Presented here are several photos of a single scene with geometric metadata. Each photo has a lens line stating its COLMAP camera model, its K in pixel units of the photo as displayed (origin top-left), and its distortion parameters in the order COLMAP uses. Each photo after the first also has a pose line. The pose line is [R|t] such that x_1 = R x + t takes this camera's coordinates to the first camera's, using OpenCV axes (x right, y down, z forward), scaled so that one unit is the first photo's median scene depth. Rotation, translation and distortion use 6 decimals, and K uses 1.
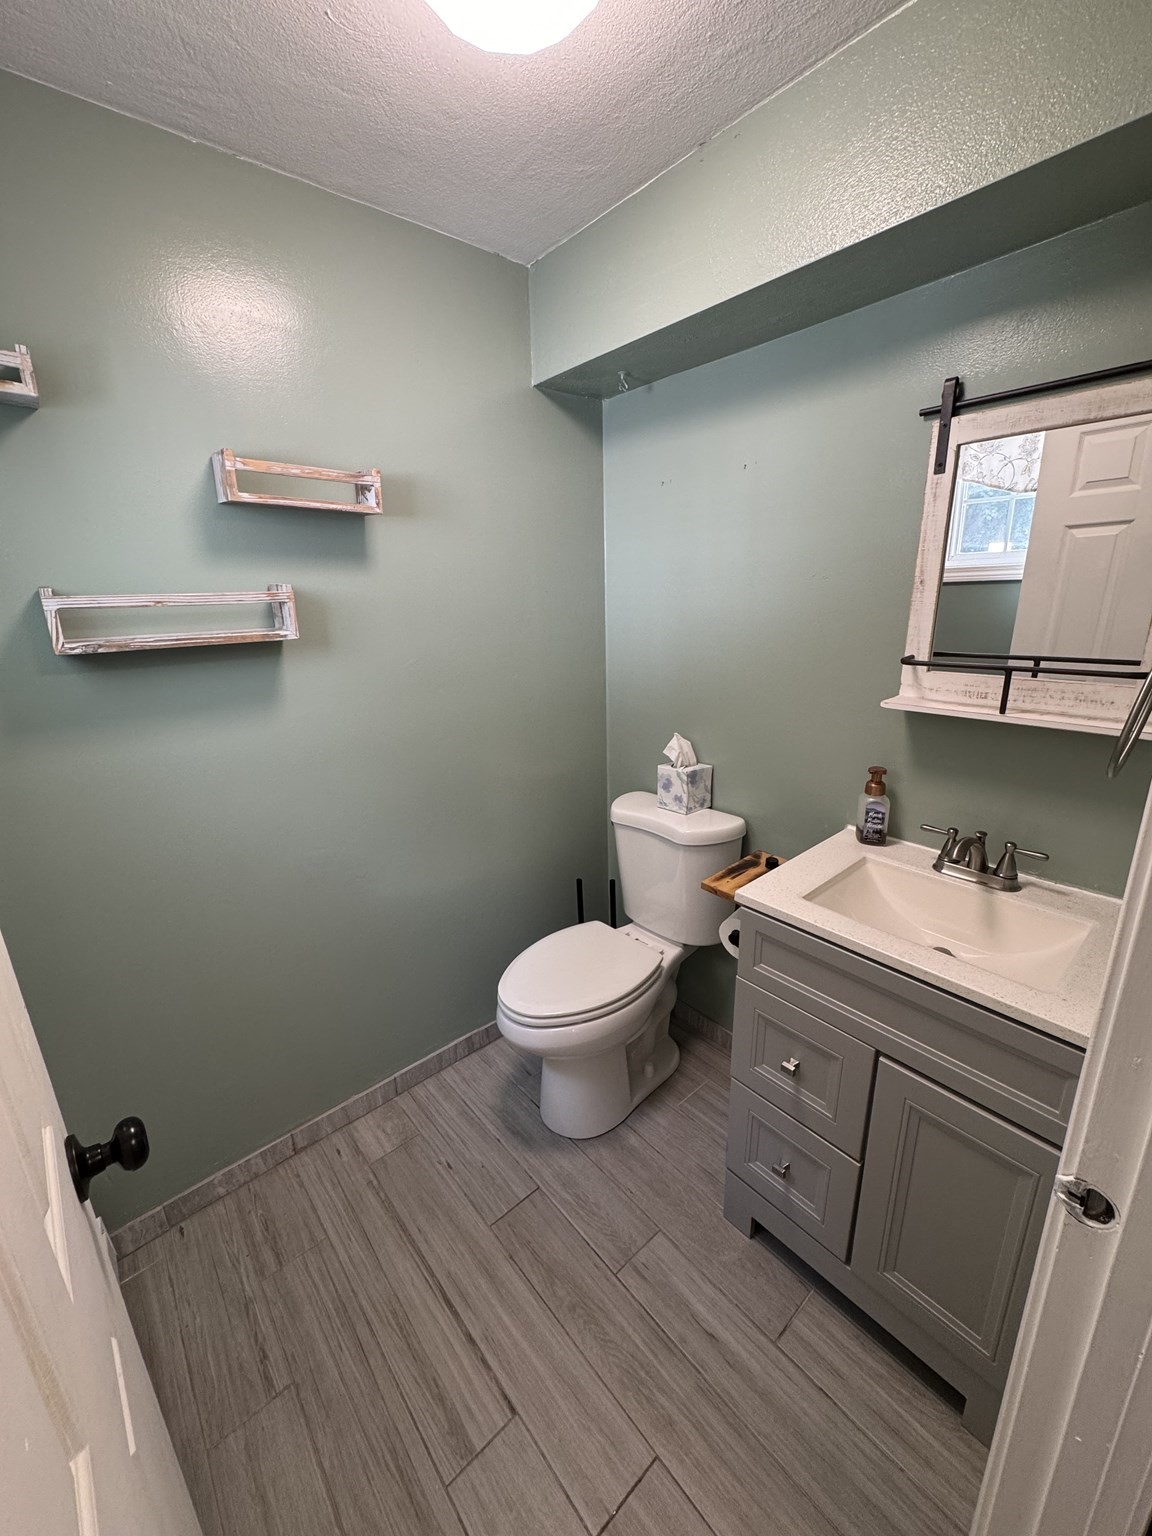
lens RADIAL K [[613.2, 0, 579.1], [0, 613.2, 766.6], [0, 0, 1]] dist [-0.005778, 0.002693]
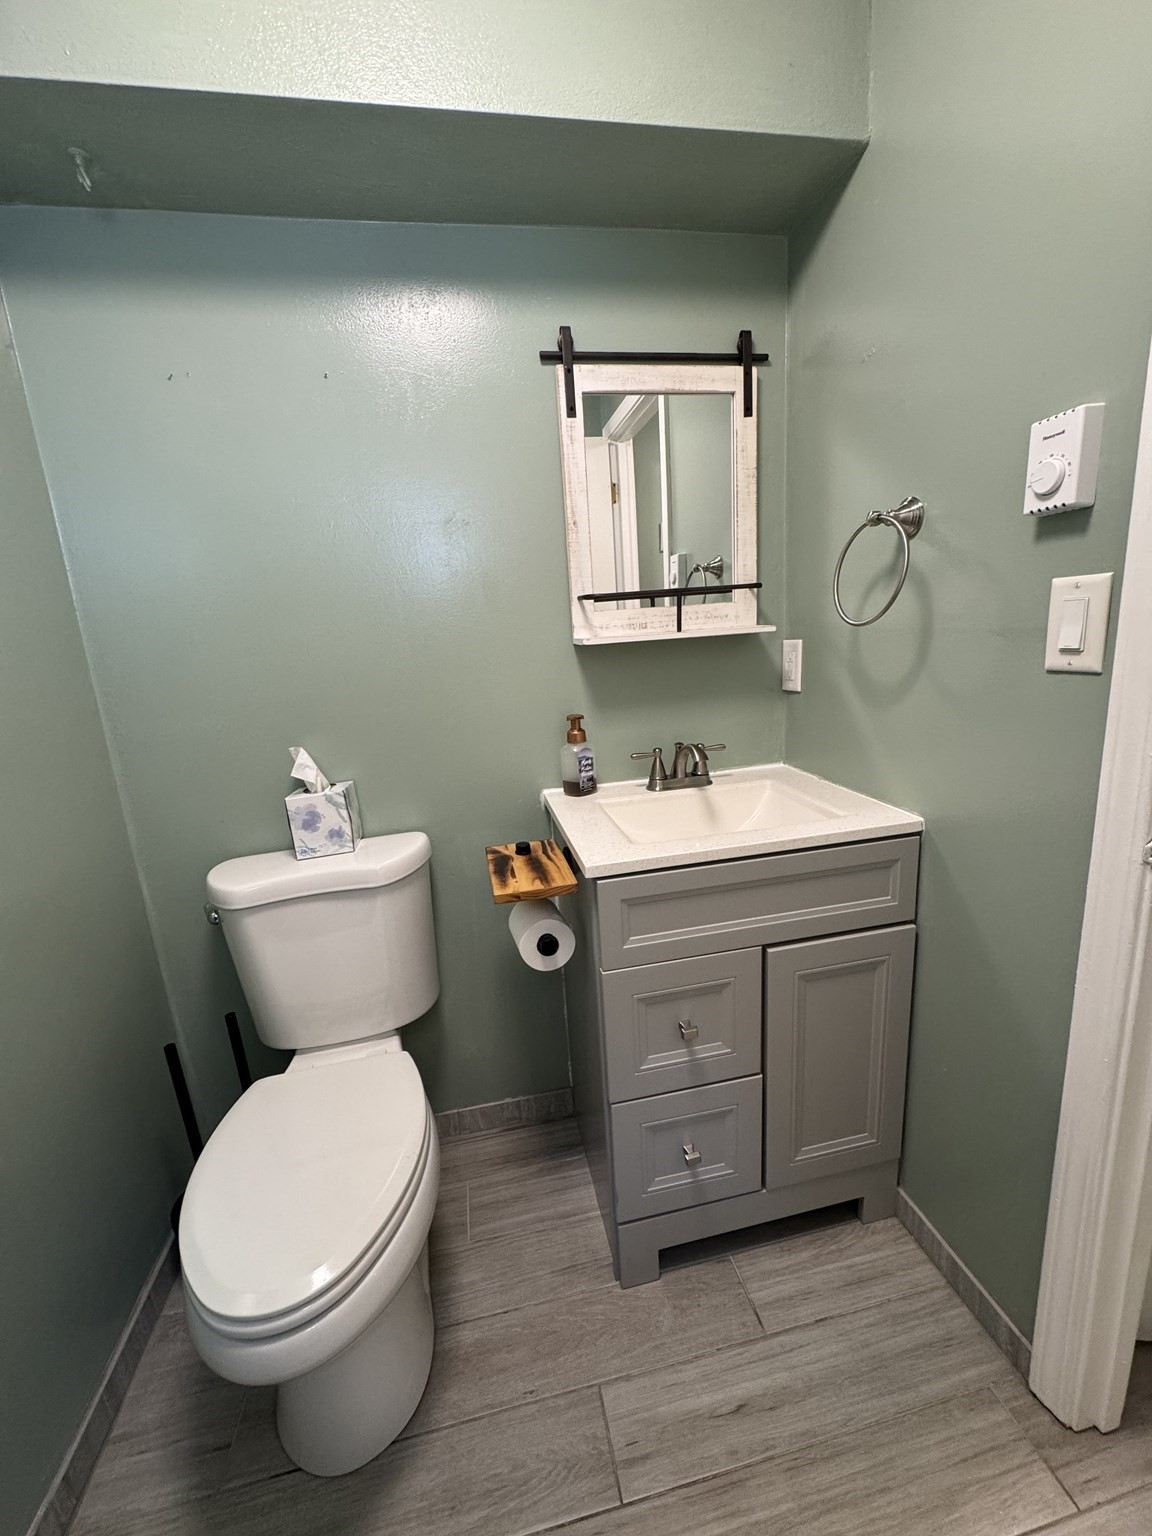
lens RADIAL K [[613.2, 0, 580.3], [0, 613.2, 765.4], [0, 0, 1]] dist [-0.005778, 0.002693]
pose [[0.496324, -0.194247, 0.846127, -0.380851], [0.294811, 0.954439, 0.046181, 0.039981], [-0.816547, 0.226527, 0.530977, 0.544133]]
